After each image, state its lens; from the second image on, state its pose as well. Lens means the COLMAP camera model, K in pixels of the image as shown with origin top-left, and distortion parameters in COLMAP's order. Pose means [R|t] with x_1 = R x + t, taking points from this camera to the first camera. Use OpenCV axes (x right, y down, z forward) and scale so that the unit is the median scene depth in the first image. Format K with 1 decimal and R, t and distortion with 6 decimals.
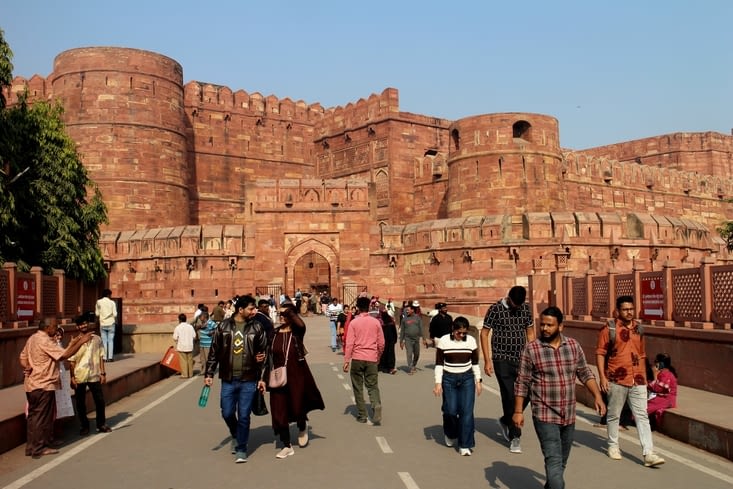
lens RADIAL K [[804.0, 0, 366.0], [0, 804.0, 245.1], [0, 0, 1]] dist [-0.023436, 0.000000]
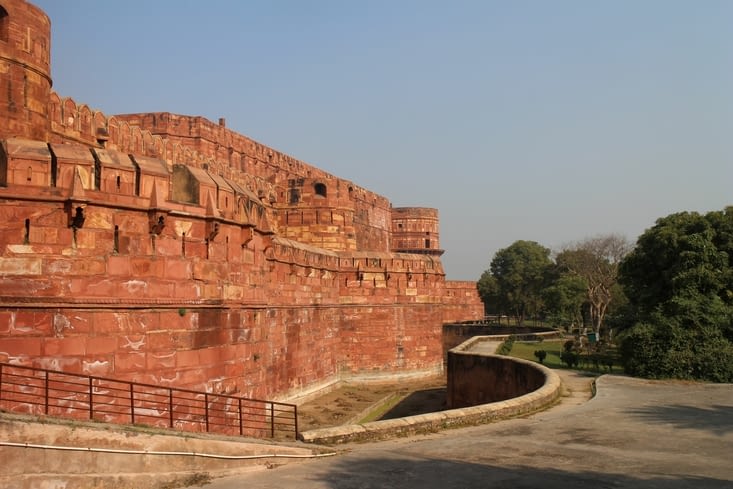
lens RADIAL K [[804.0, 0, 366.2], [0, 804.0, 242.5], [0, 0, 1]] dist [-0.023436, 0.000000]
pose [[0.778199, 0.059258, 0.625216, 0.059729], [-0.052092, 0.998198, -0.029770, 0.032639], [-0.625854, -0.009402, 0.779883, 0.435785]]
